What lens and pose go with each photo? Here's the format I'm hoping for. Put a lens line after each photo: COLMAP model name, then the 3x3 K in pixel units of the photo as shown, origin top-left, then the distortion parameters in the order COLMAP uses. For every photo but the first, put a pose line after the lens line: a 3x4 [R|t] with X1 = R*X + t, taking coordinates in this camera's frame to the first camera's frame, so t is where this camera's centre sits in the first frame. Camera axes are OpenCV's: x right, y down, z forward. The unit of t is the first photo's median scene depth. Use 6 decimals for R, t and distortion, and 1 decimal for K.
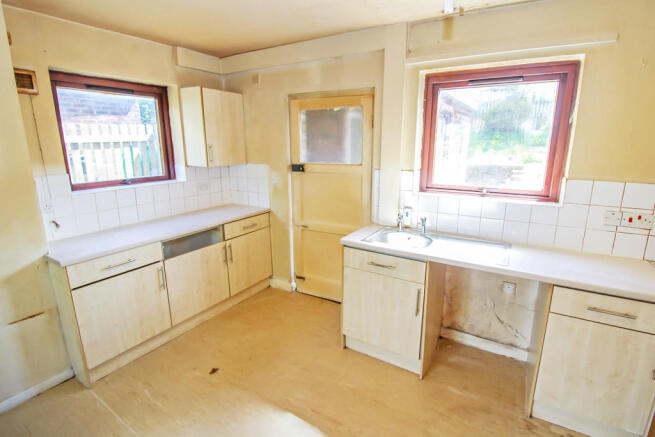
lens RADIAL K [[317.0, 0, 330.8], [0, 317.0, 215.7], [0, 0, 1]] dist [-0.013338, -0.000894]
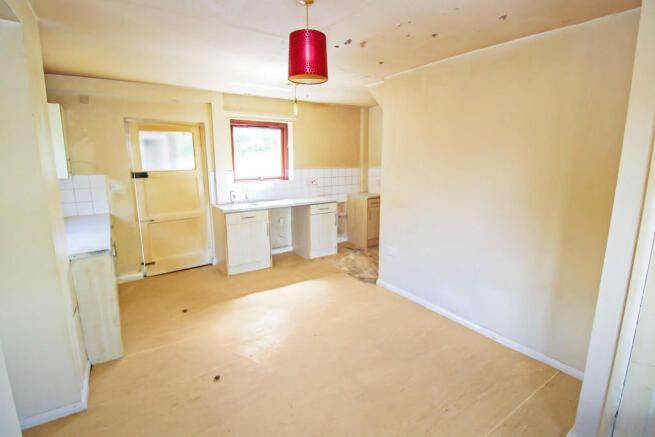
lens RADIAL K [[317.0, 0, 328.2], [0, 317.0, 217.9], [0, 0, 1]] dist [-0.013338, -0.000894]
pose [[0.413124, -0.171974, 0.894290, -1.306211], [0.208092, 0.973853, 0.091144, 0.079730], [-0.886581, 0.148441, 0.438108, -0.278415]]
